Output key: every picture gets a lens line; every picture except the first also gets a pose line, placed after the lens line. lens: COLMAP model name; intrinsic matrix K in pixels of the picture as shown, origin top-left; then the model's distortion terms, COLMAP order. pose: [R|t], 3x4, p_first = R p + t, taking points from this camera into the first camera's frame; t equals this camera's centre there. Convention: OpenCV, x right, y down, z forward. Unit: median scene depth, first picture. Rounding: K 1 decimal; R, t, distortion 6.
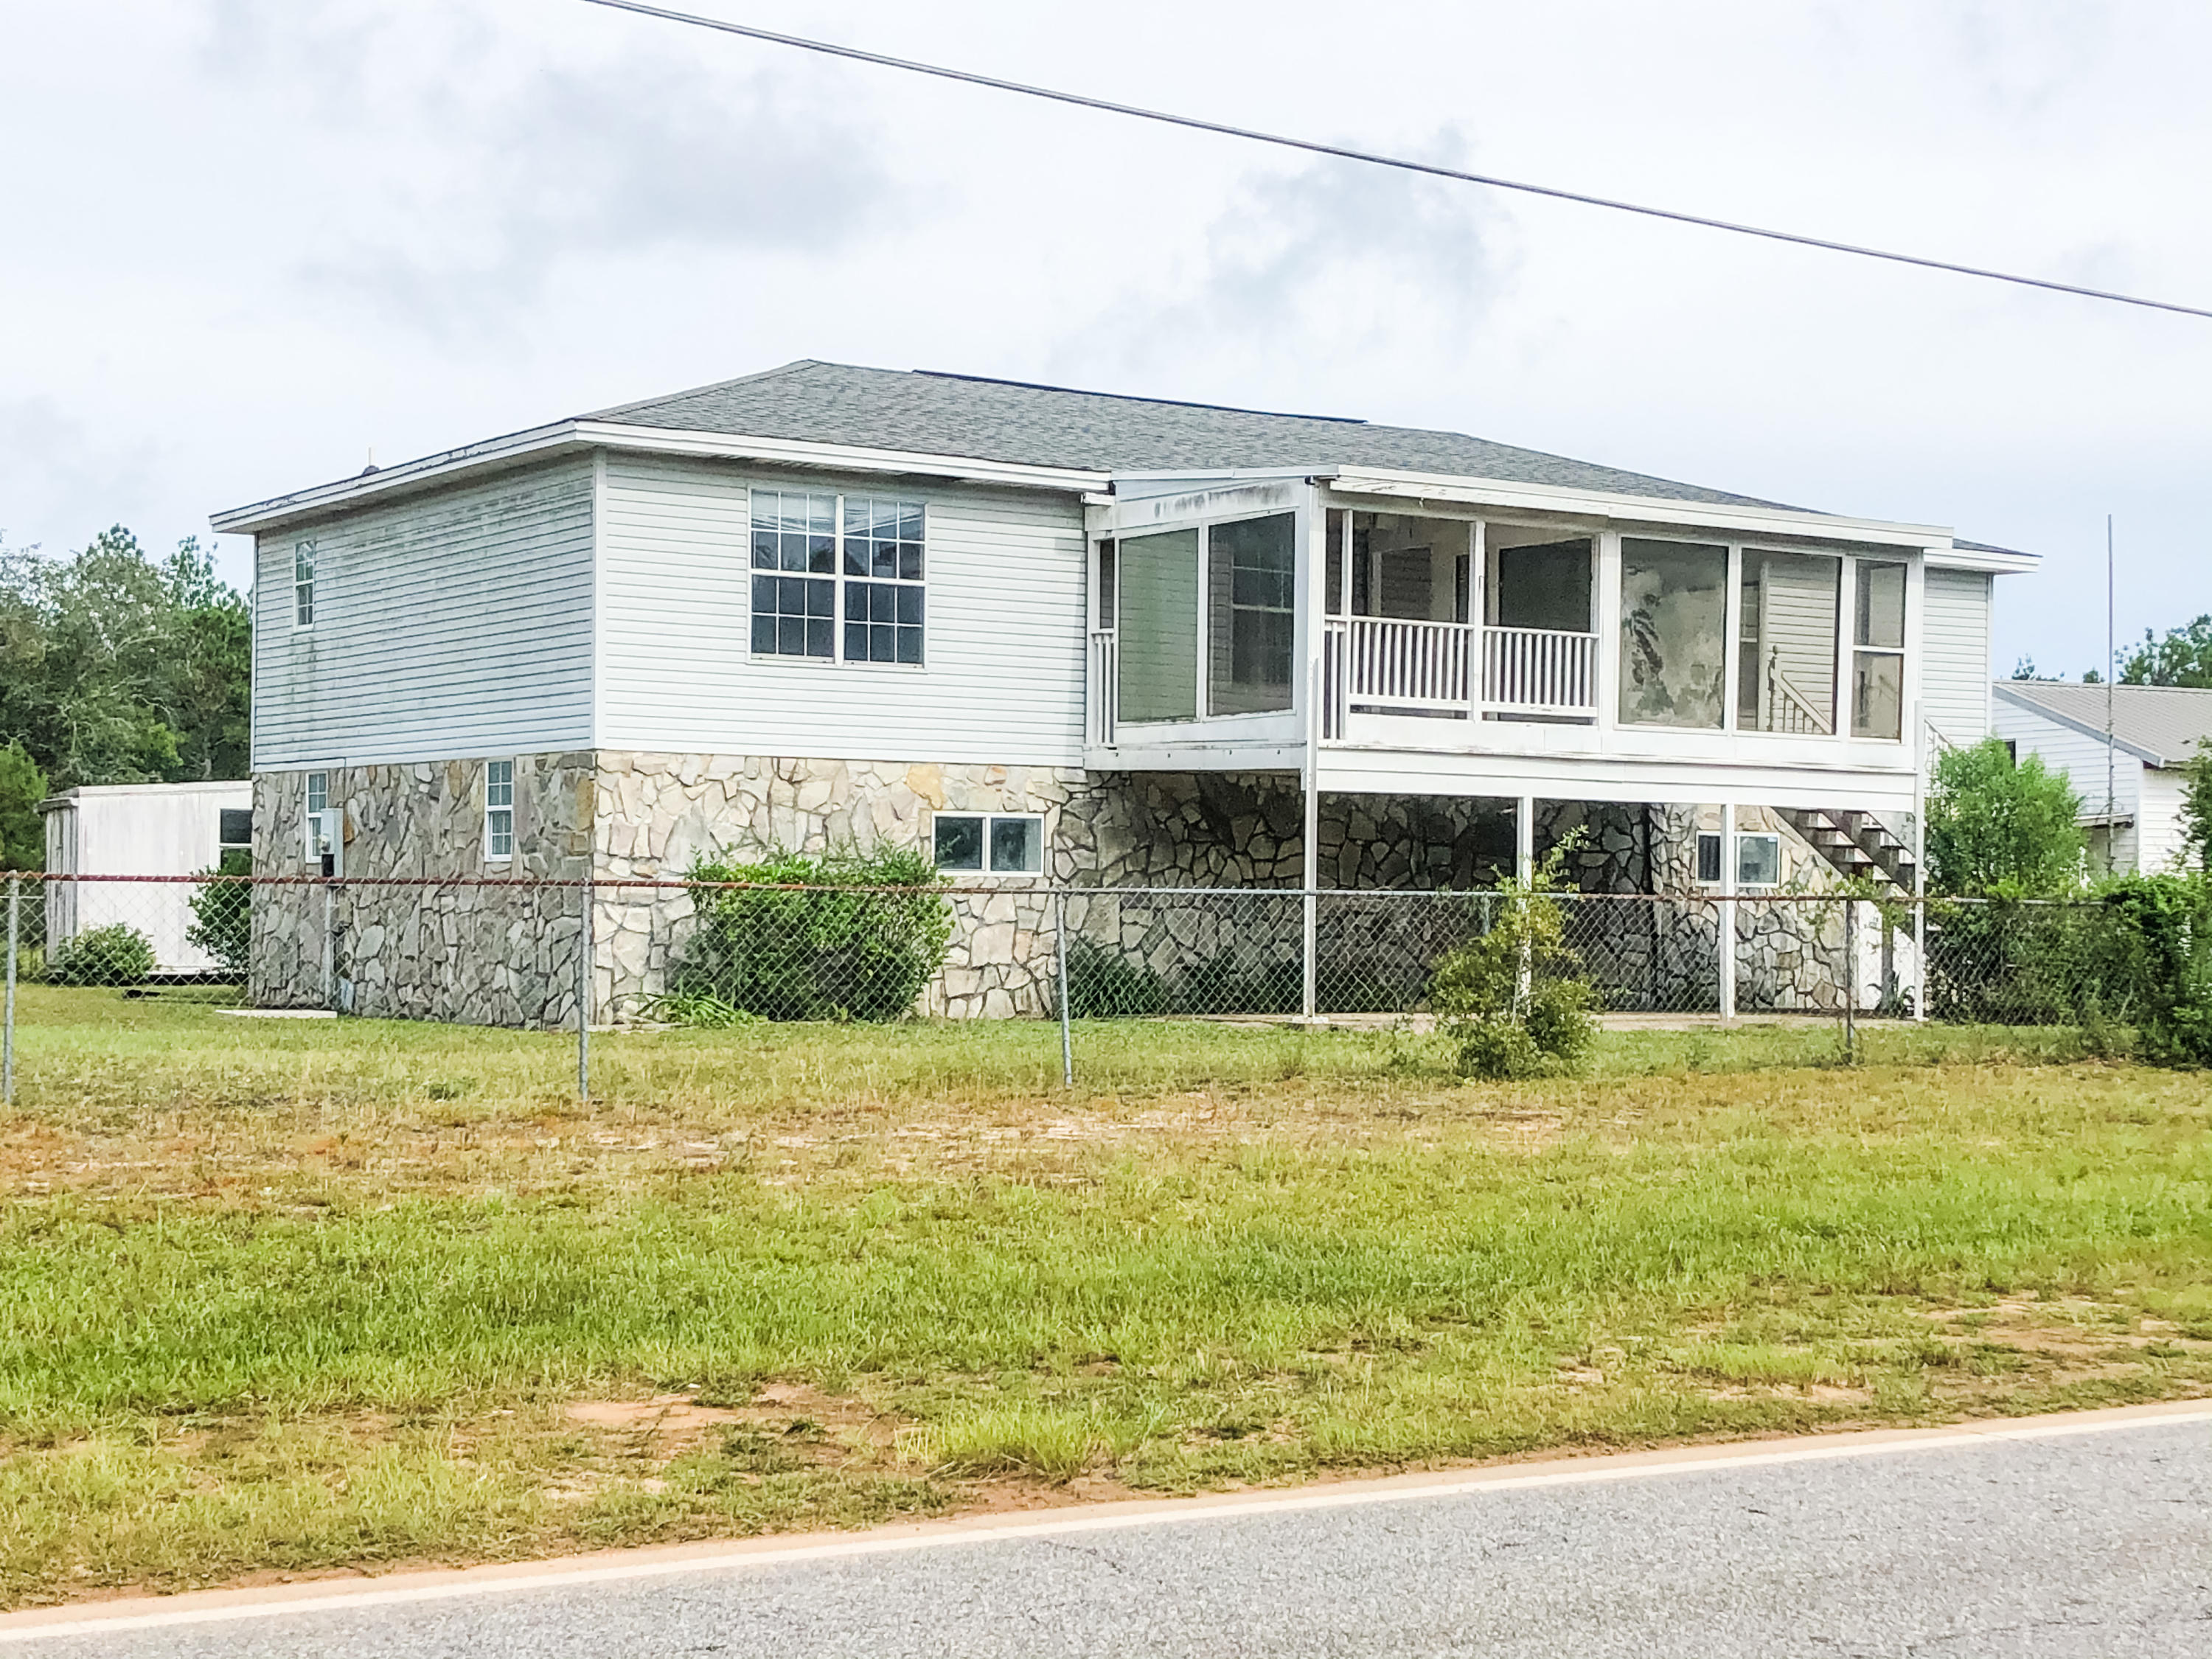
lens RADIAL K [[3368.6, 0, 1106.0], [0, 3368.6, 829.5], [0, 0, 1]] dist [0.101747, -0.151837]
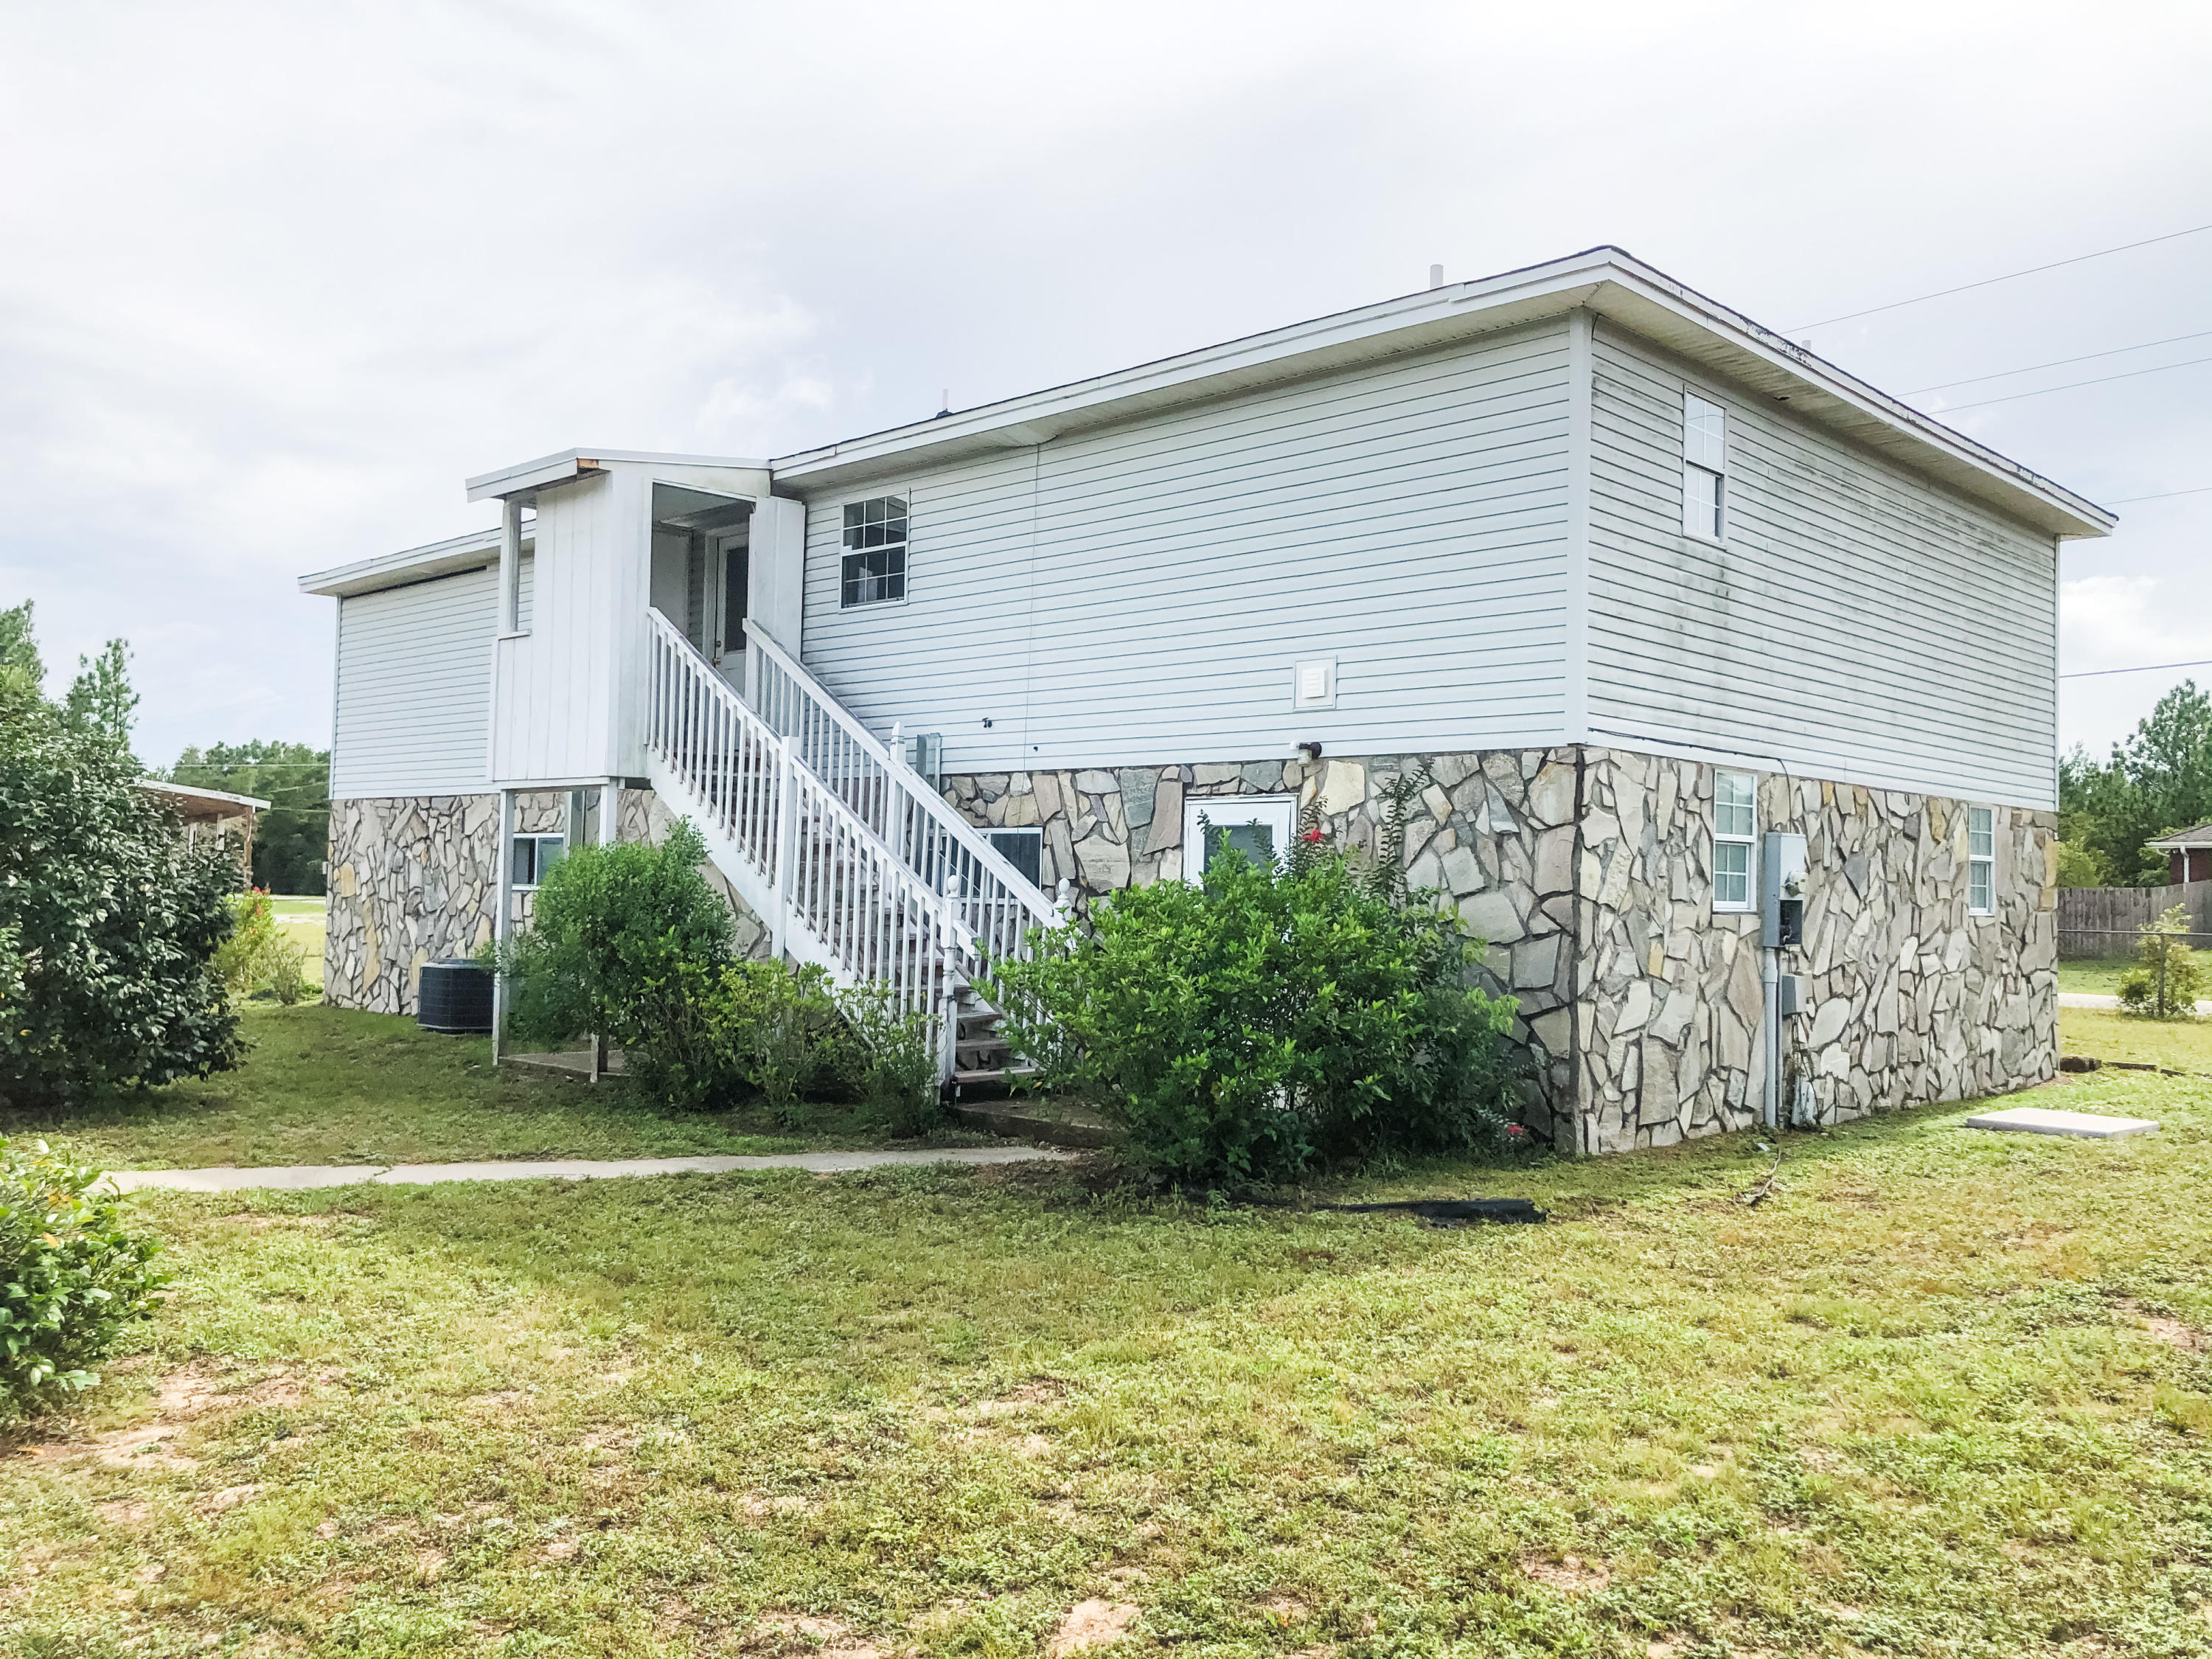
lens RADIAL K [[1823.9, 0, 1106.0], [0, 1823.9, 829.5], [0, 0, 1]] dist [0.087383, -0.192328]
pose [[-0.224091, 0.015707, 0.974442, -0.623456], [-0.045998, 0.998585, -0.026674, 0.010224], [-0.973482, -0.050800, -0.223051, 1.354861]]
